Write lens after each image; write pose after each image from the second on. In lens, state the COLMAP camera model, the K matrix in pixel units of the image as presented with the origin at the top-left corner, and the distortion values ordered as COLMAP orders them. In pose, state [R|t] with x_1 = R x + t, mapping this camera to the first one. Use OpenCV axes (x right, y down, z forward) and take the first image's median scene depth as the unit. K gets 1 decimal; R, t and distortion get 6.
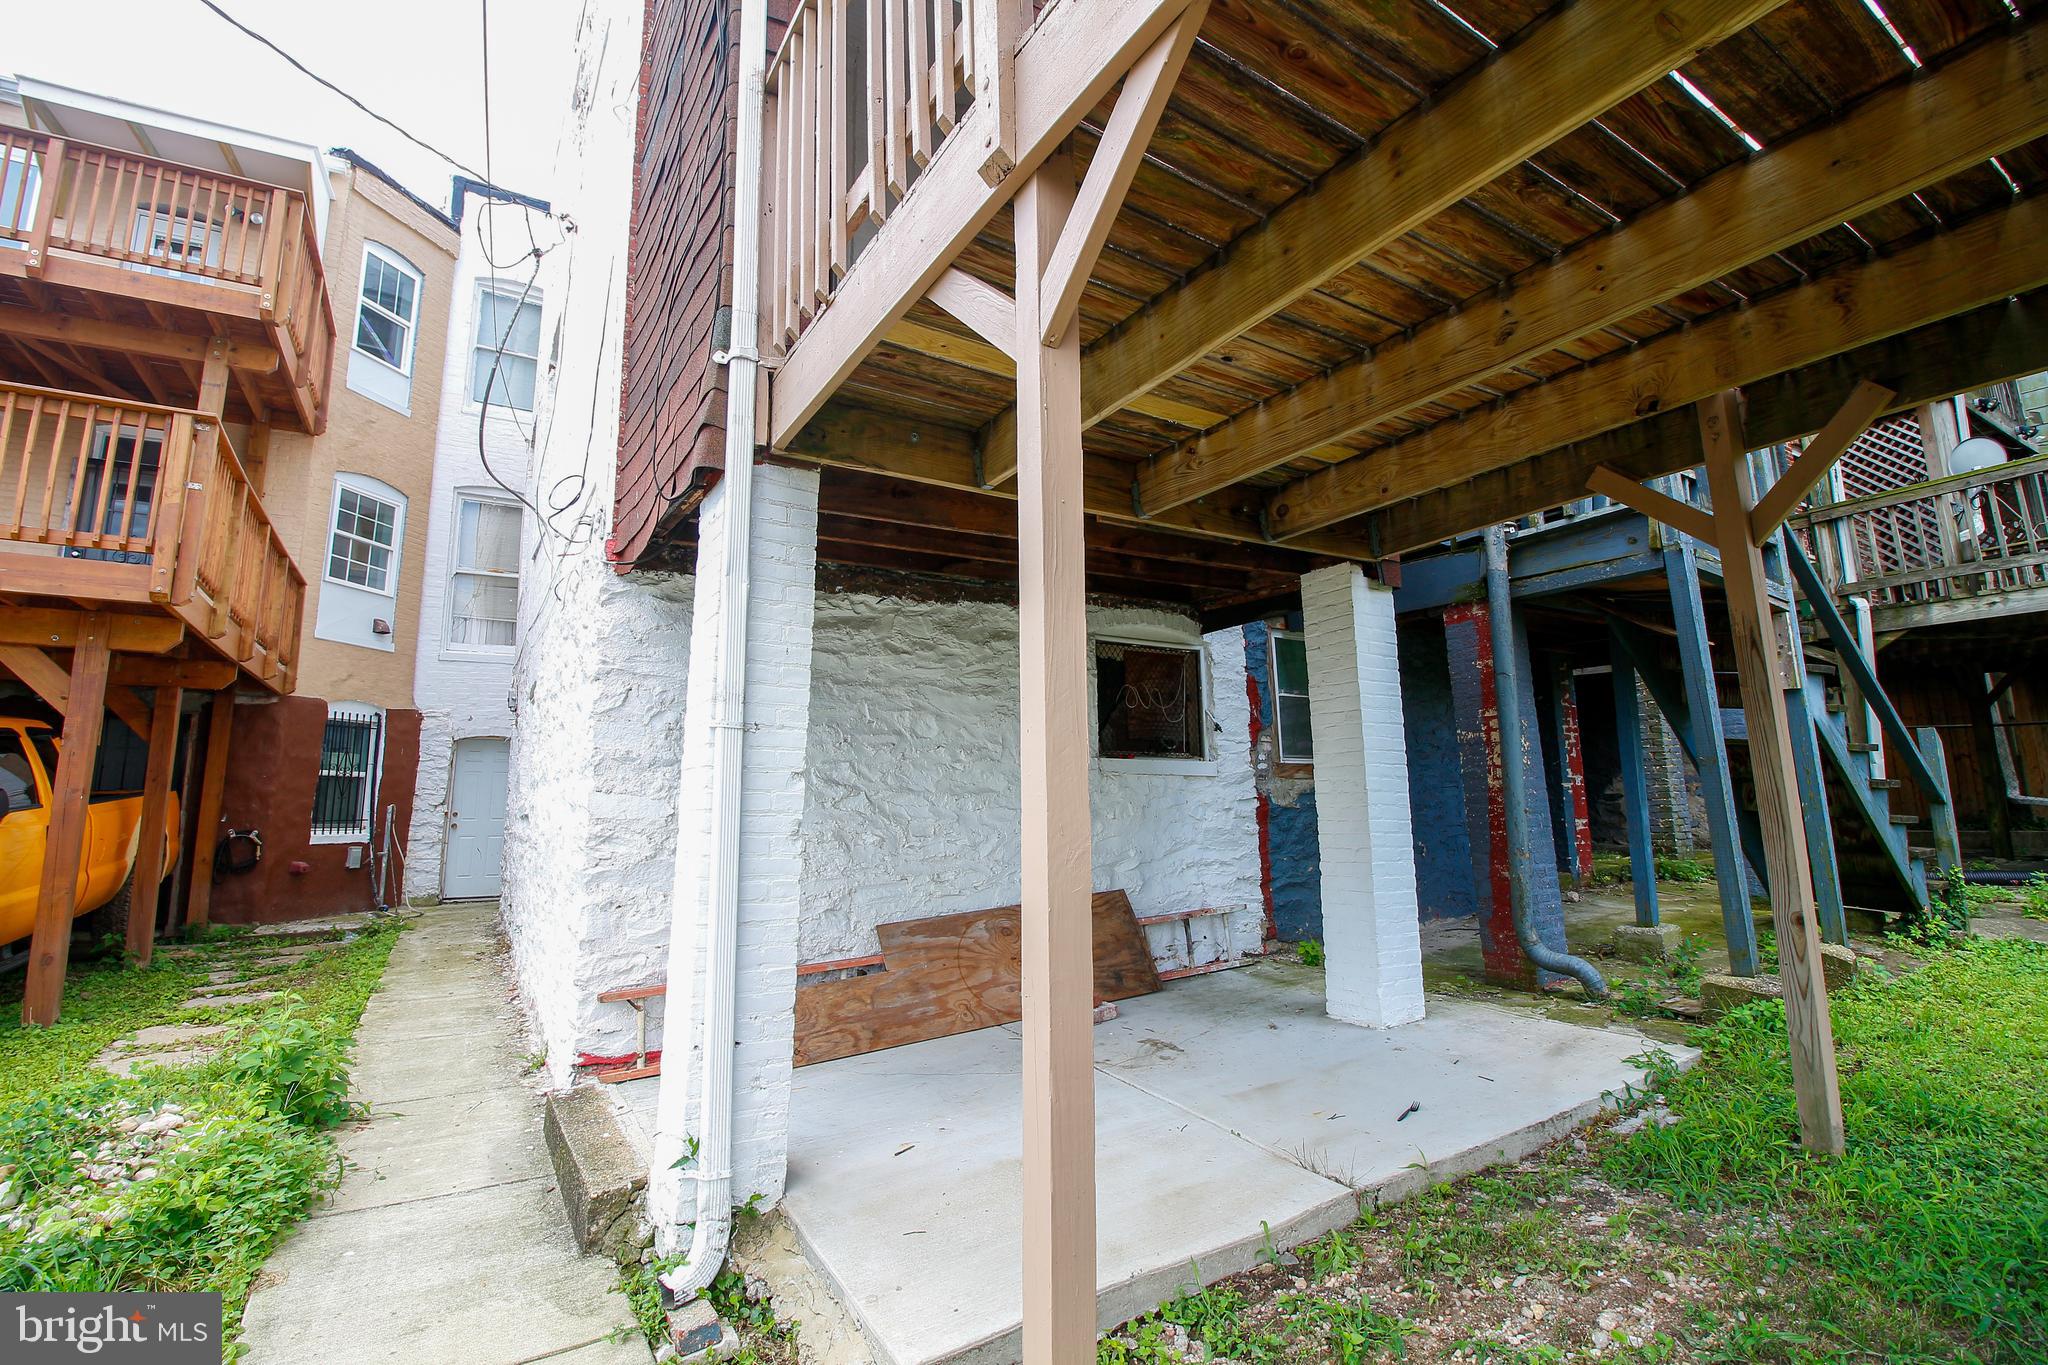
lens RADIAL K [[941.1, 0, 1024.6], [0, 941.1, 648.9], [0, 0, 1]] dist [-0.003540, -0.010636]
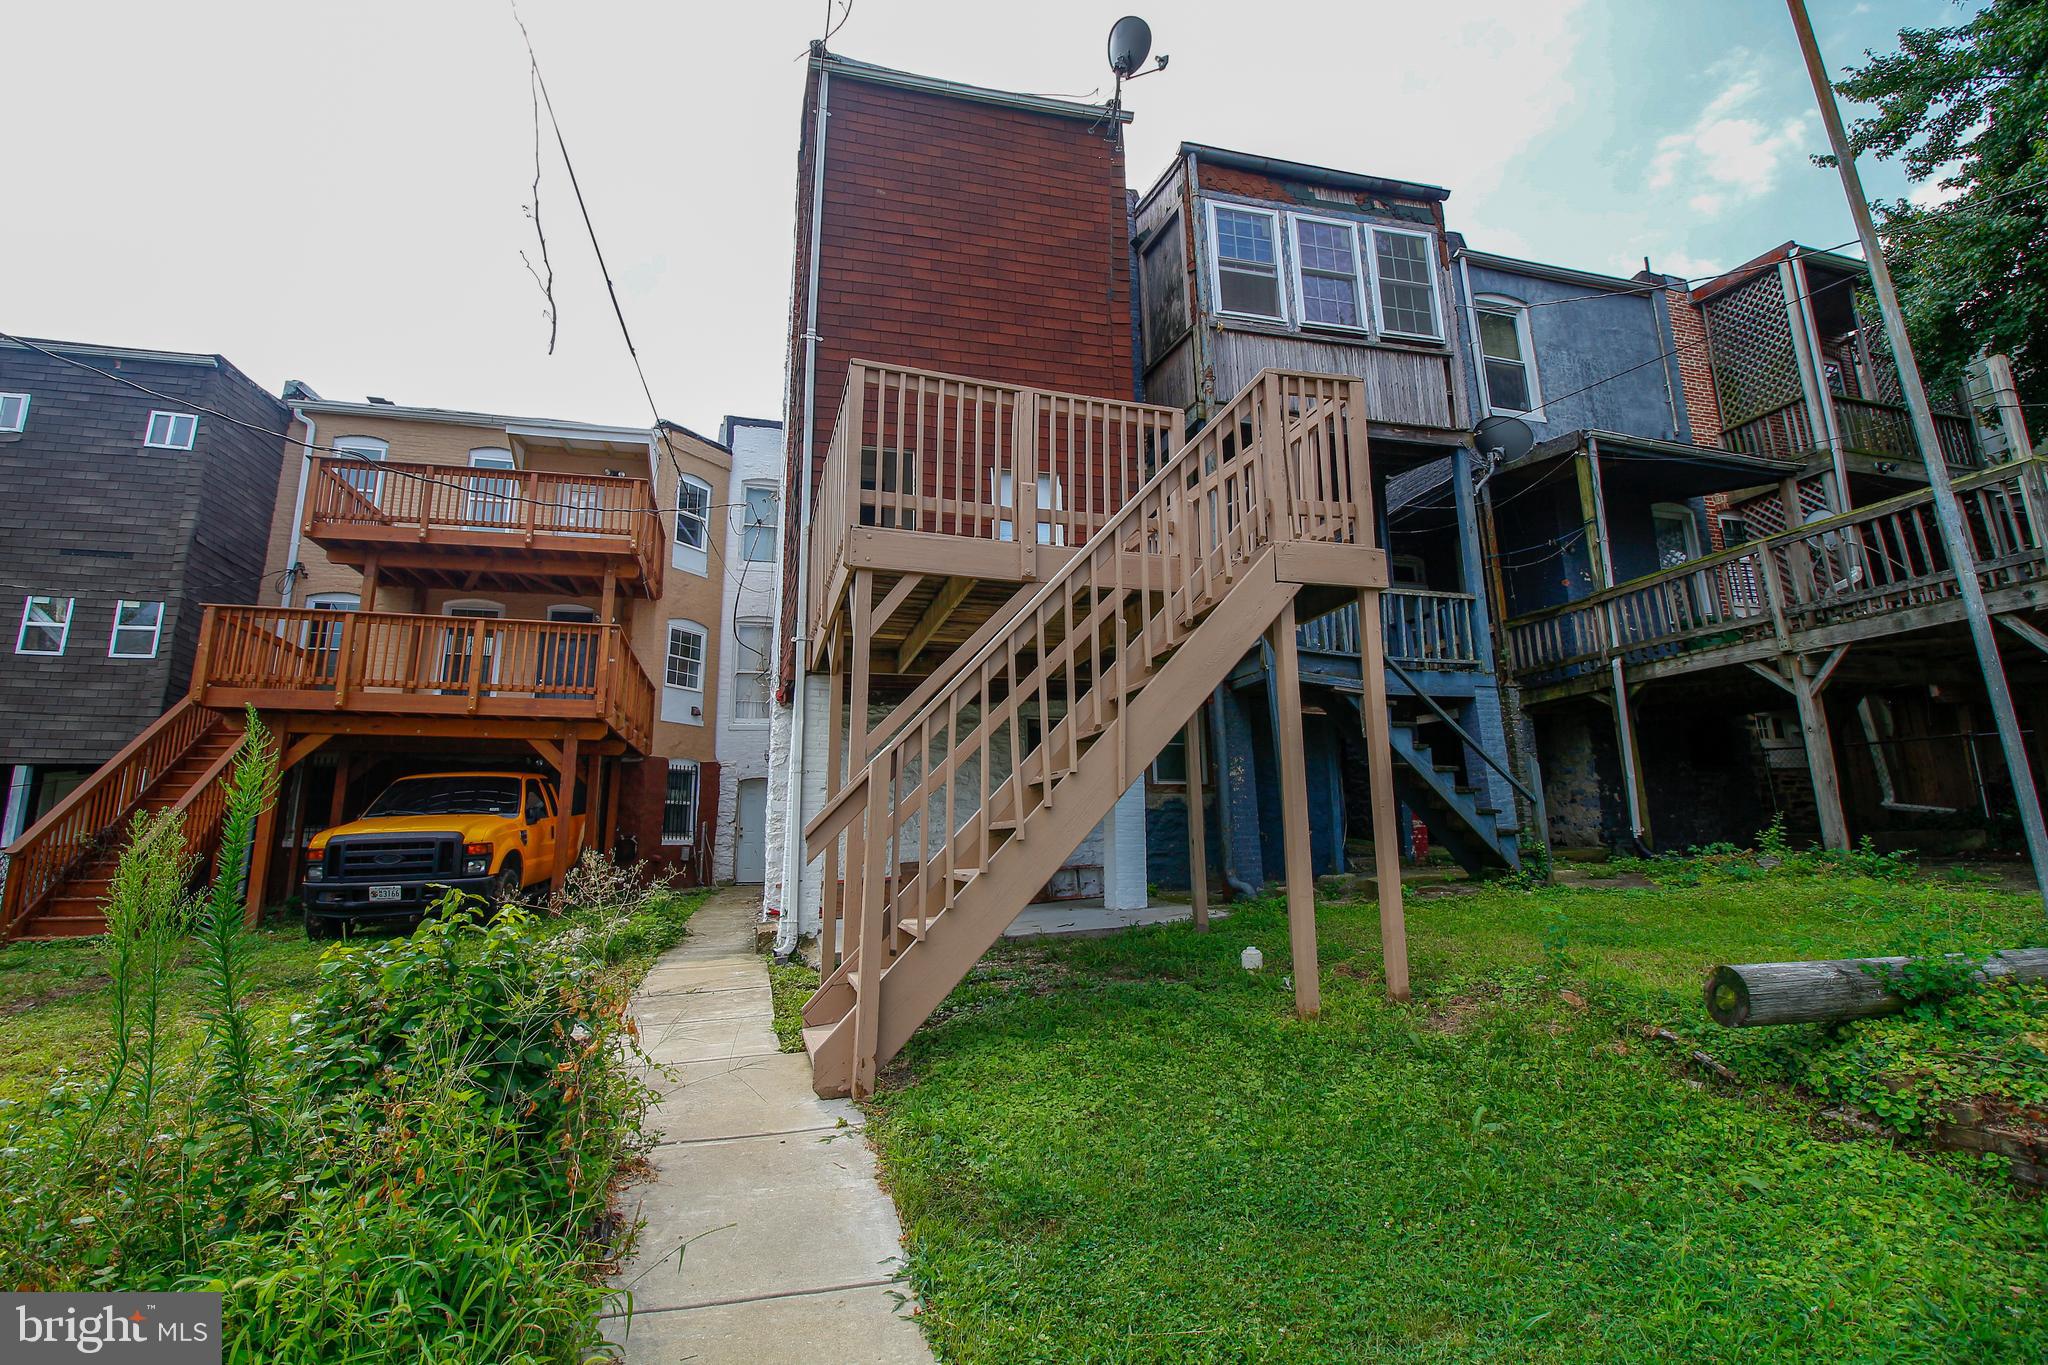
lens RADIAL K [[941.1, 0, 1024.6], [0, 941.1, 648.9], [0, 0, 1]] dist [-0.003540, -0.010636]
pose [[0.962460, -0.055855, -0.265614, 0.333637], [0.046196, 0.998029, -0.042479, -0.040548], [0.267464, 0.028614, 0.963143, -0.466260]]
